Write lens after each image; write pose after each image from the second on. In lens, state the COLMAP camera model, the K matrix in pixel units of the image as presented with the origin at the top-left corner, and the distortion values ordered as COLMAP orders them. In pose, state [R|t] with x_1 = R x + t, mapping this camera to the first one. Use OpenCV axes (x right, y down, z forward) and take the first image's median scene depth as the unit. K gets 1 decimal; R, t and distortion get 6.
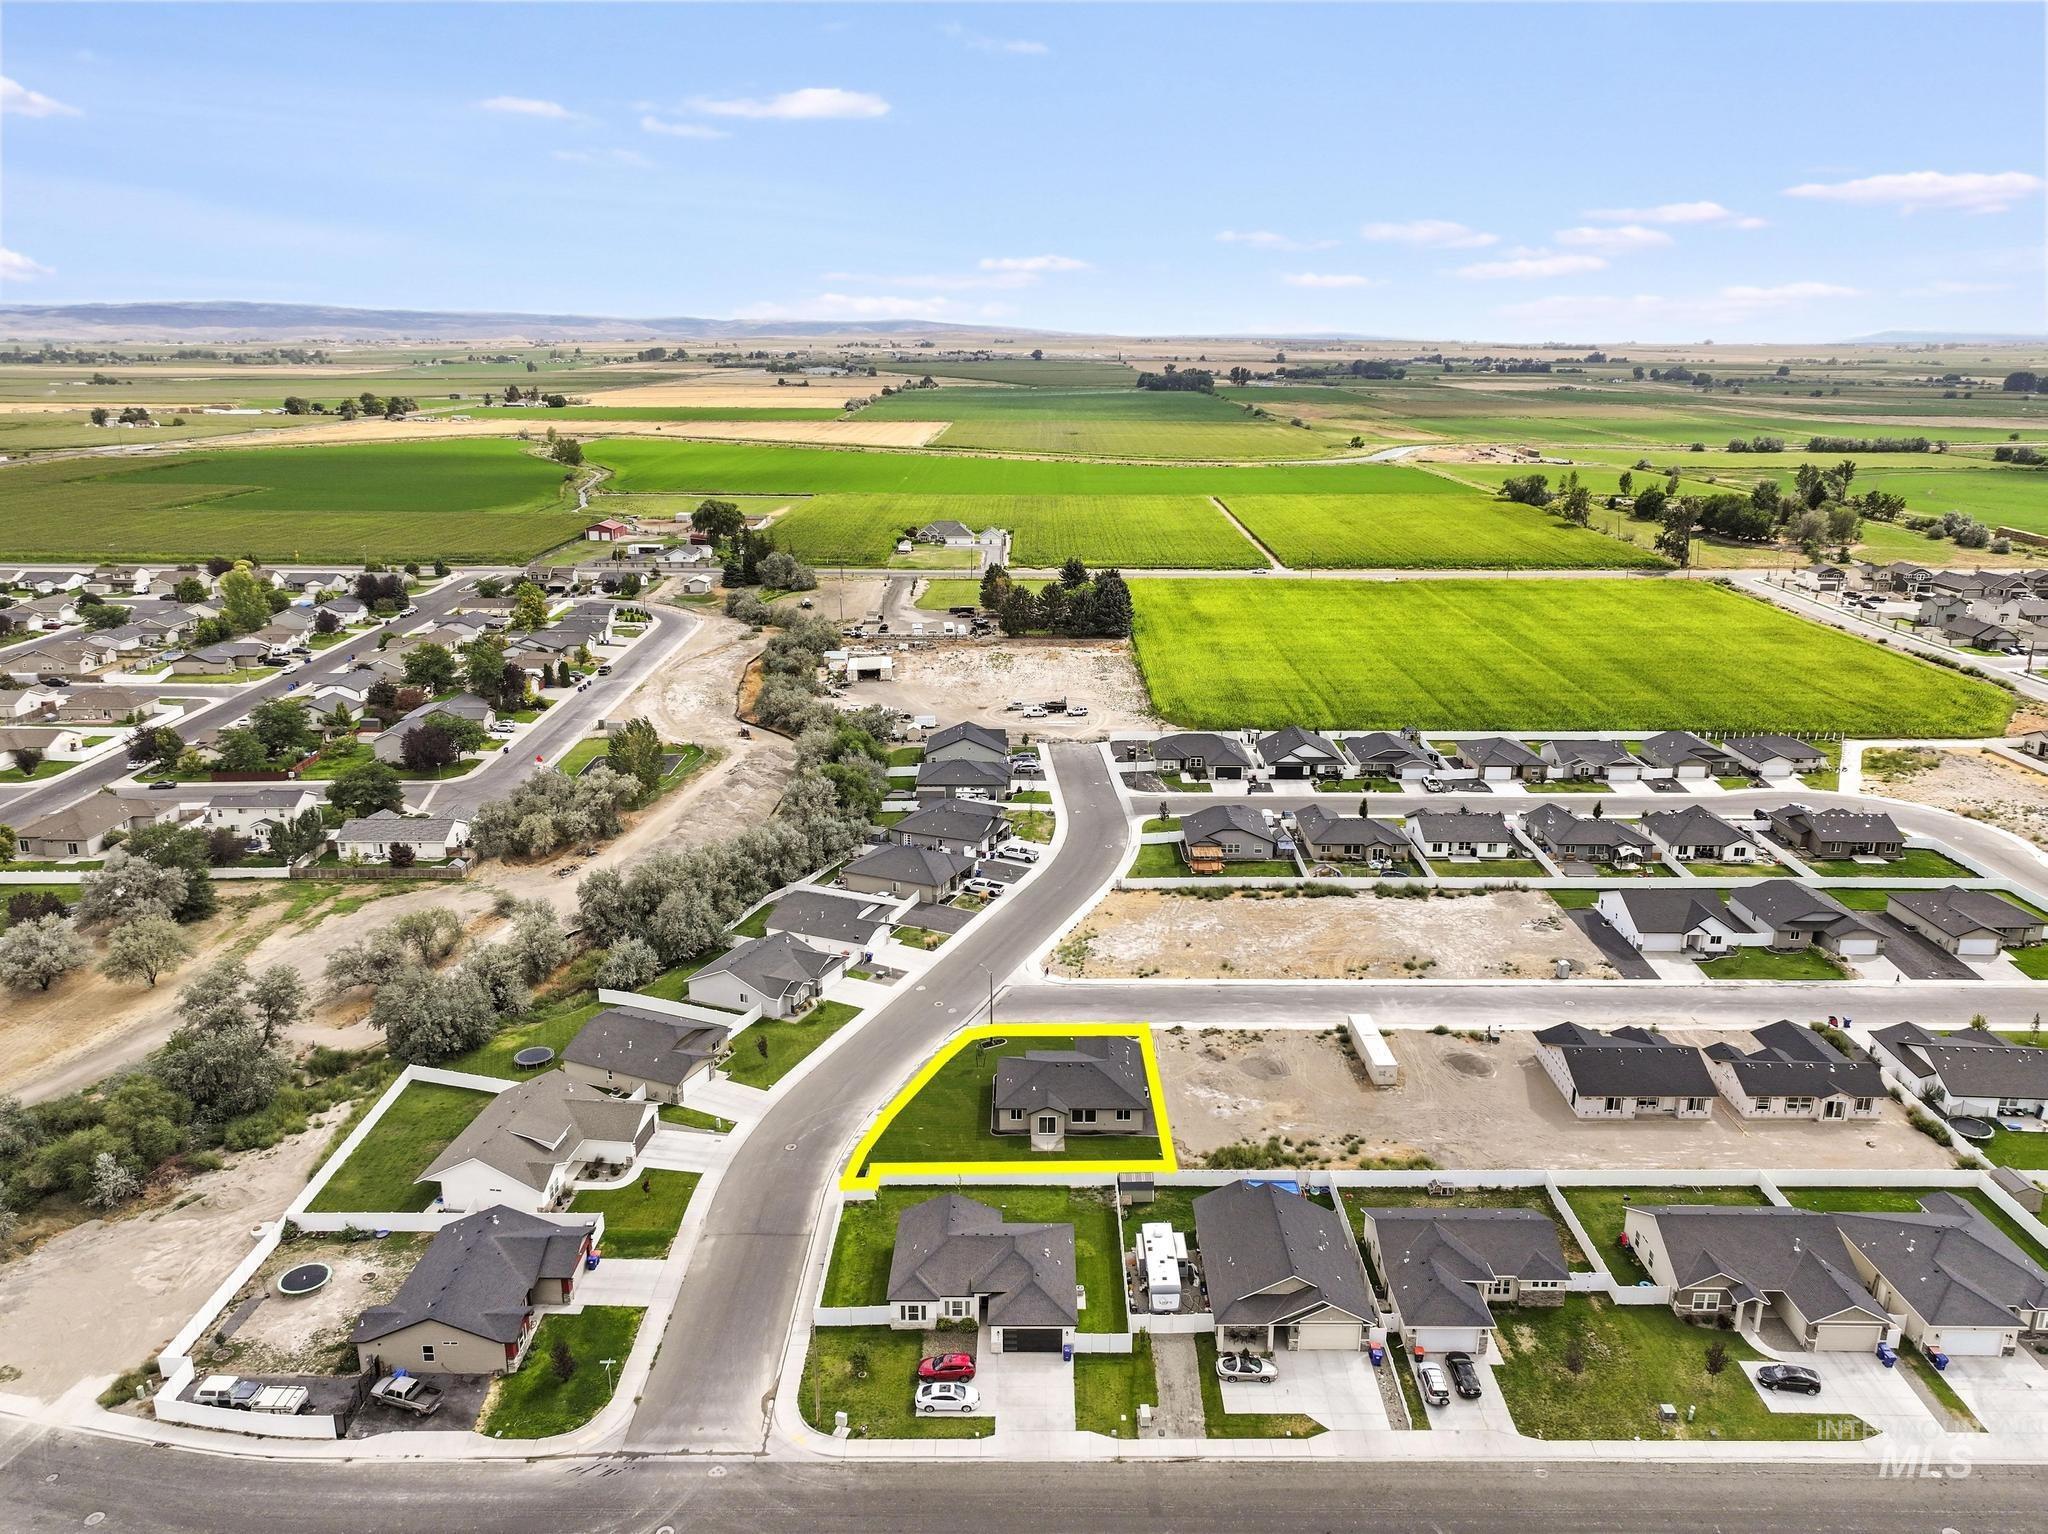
lens RADIAL K [[1456.7, 0, 1034.4], [0, 1456.7, 767.2], [0, 0, 1]] dist [0.001592, 0.007793]
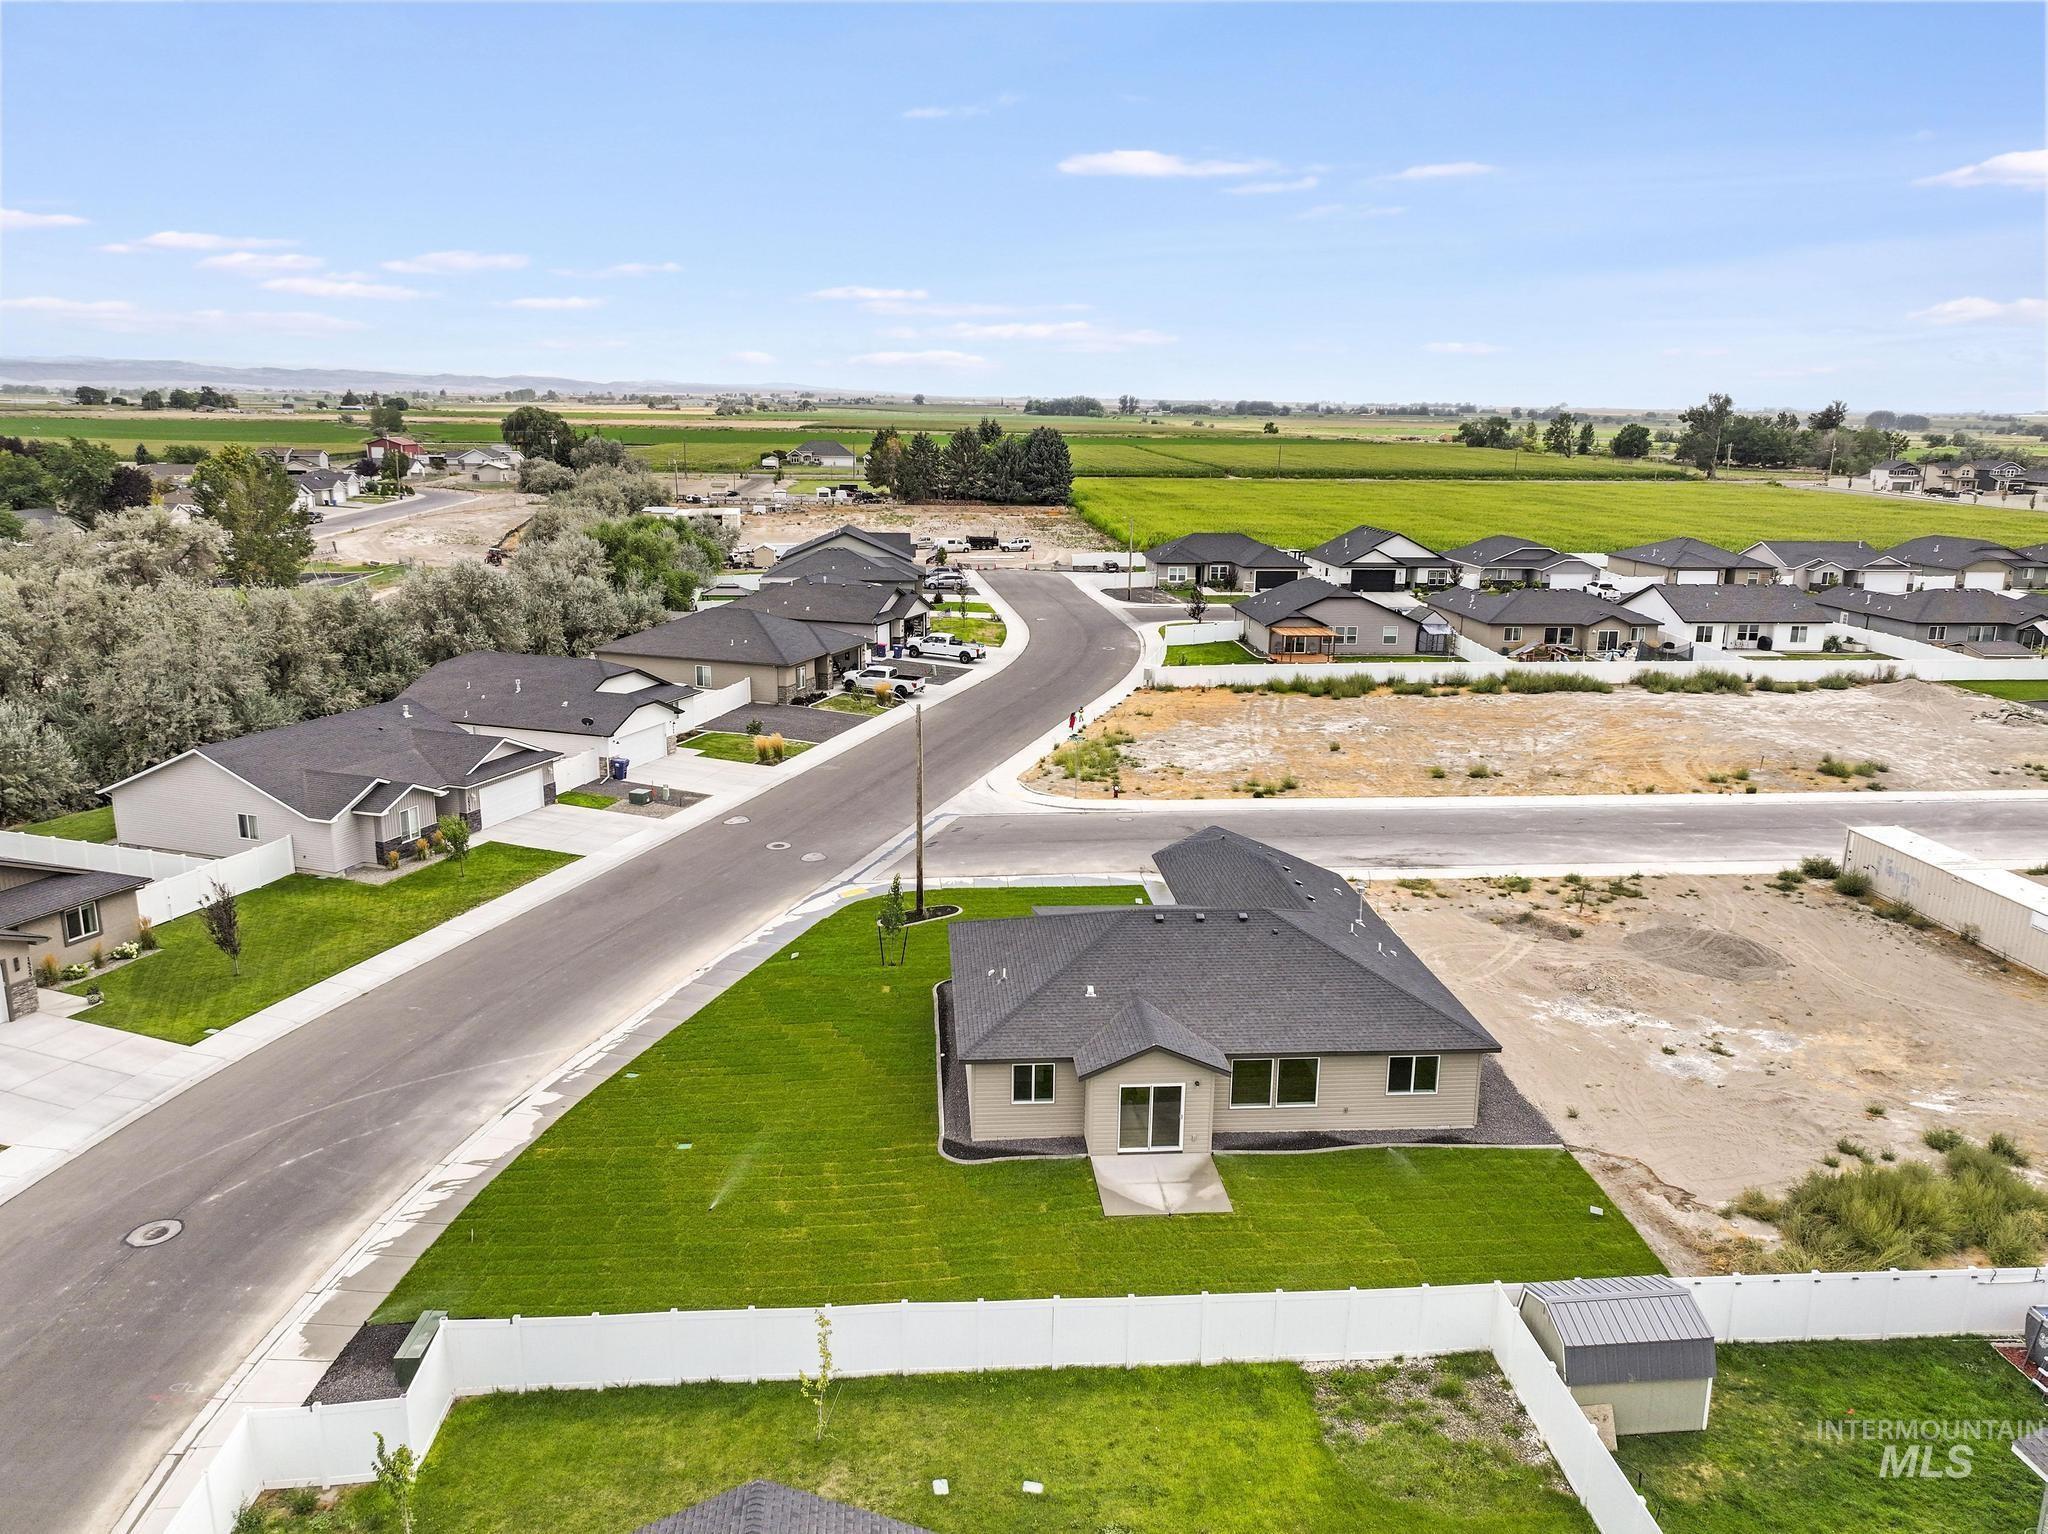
lens RADIAL K [[1456.7, 0, 1034.4], [0, 1456.7, 767.2], [0, 0, 1]] dist [0.001592, 0.007793]
pose [[0.996826, -0.010400, 0.078923, -0.025853], [0.013348, 0.999230, -0.036905, 0.147473], [-0.078479, 0.037842, 0.996197, 0.565111]]
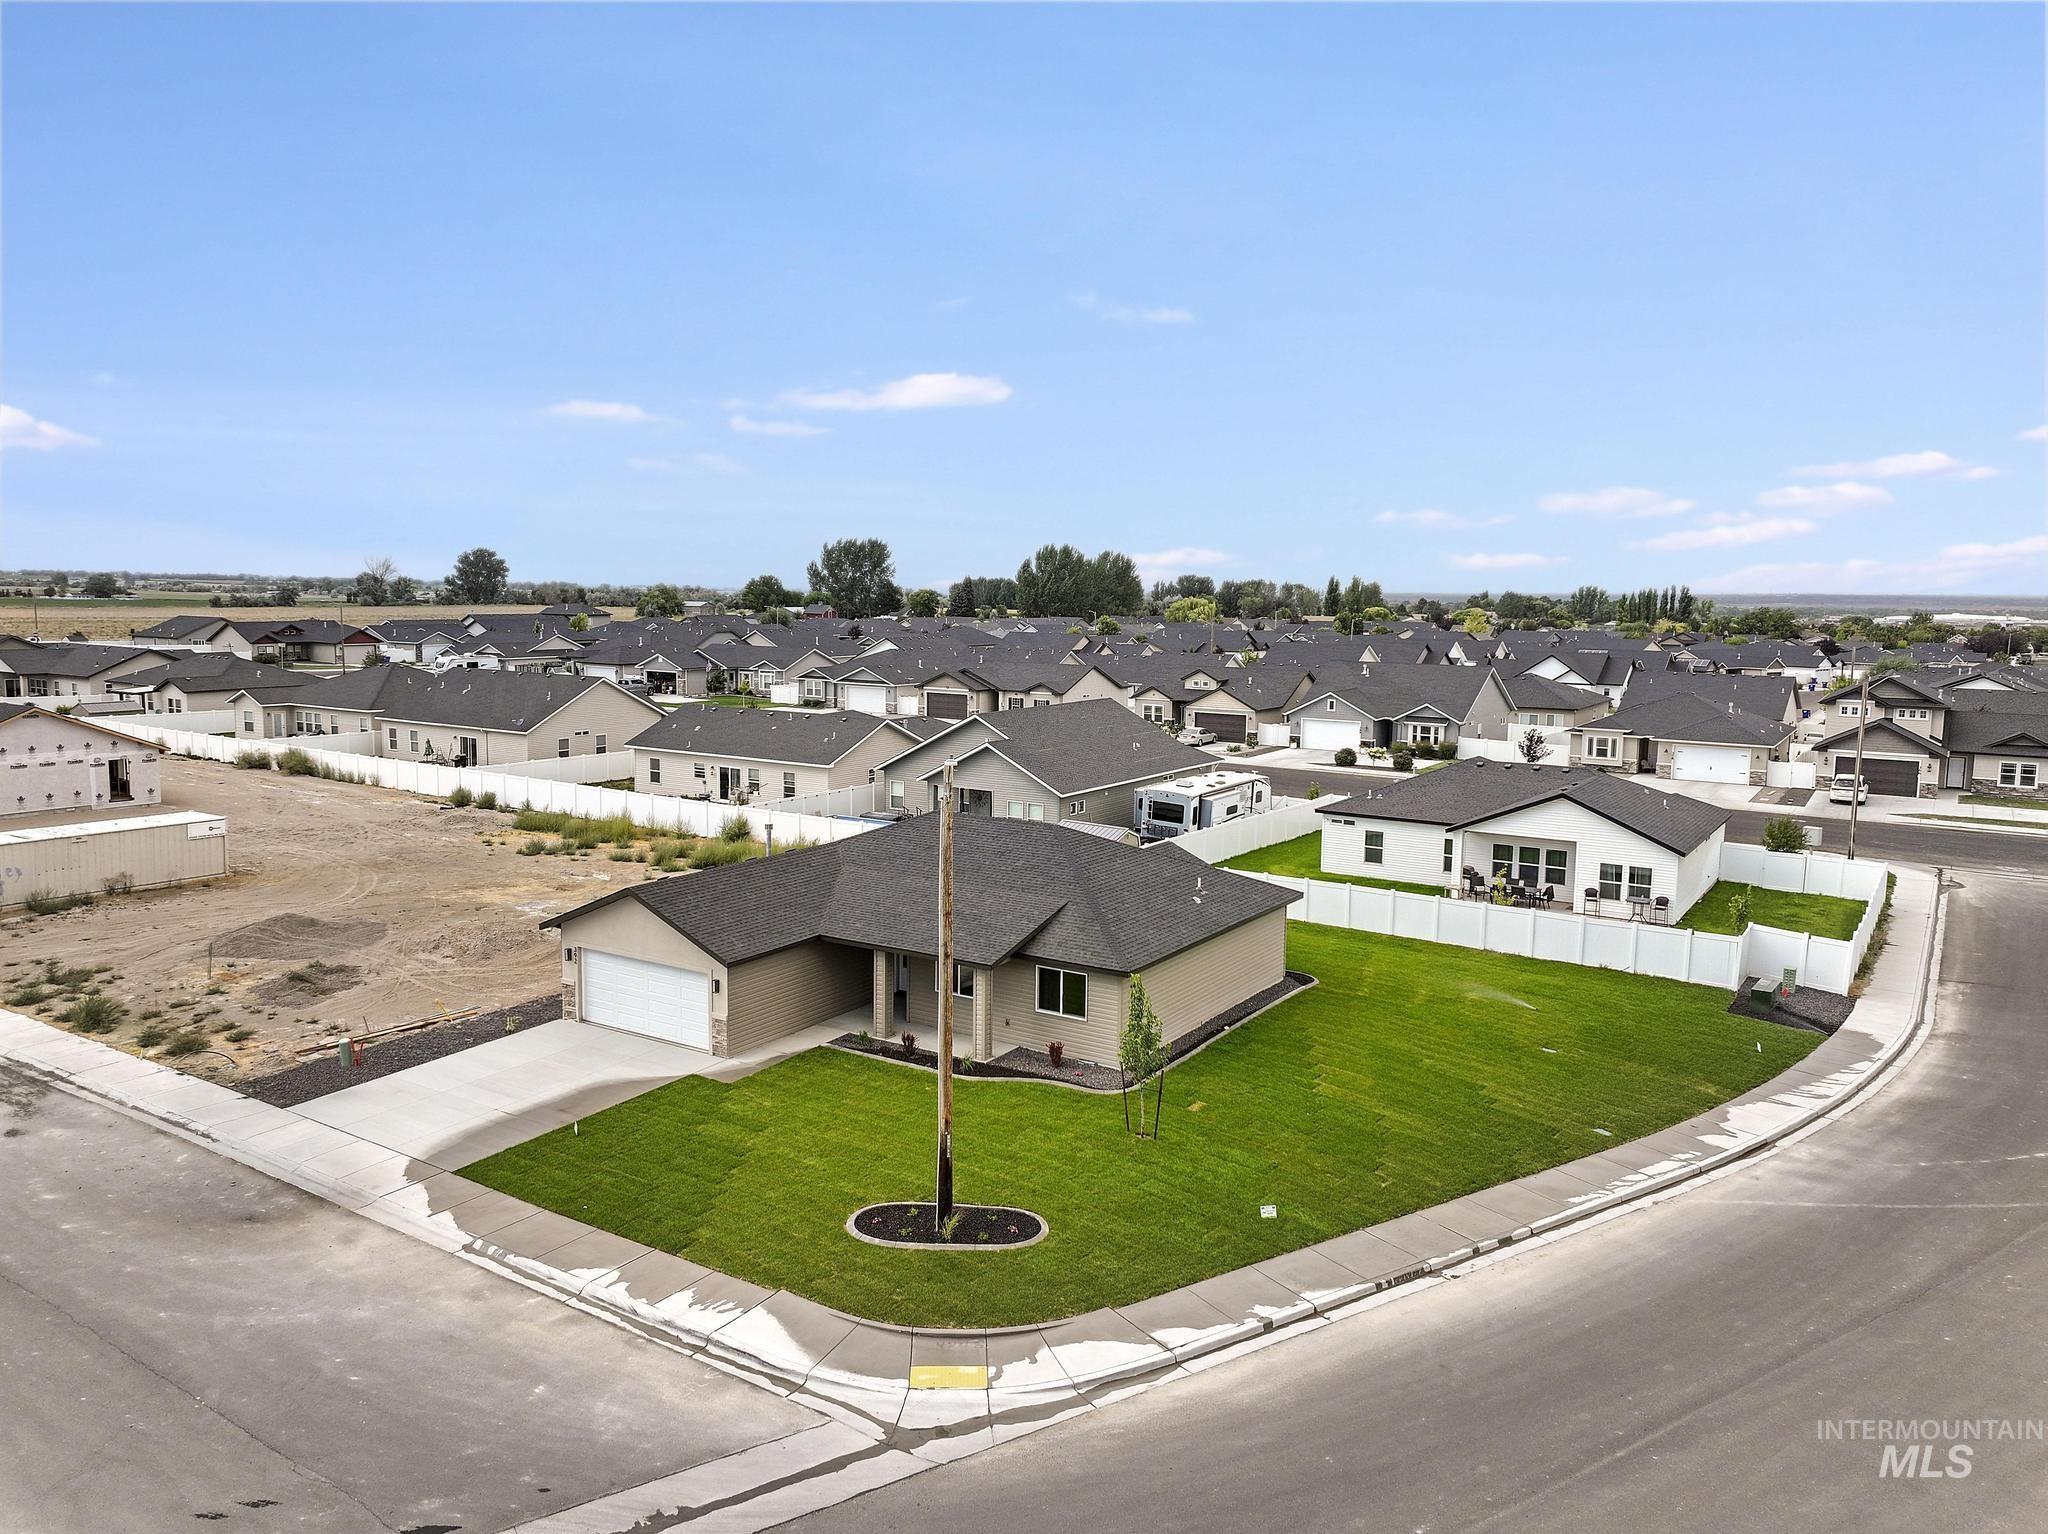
lens RADIAL K [[1456.7, 0, 1034.4], [0, 1456.7, 767.2], [0, 0, 1]] dist [0.001592, 0.007793]
pose [[-0.842702, -0.085073, 0.531616, -0.100878], [0.127229, 0.928000, 0.350184, 0.080677], [-0.523131, 0.362738, -0.771204, 0.943595]]
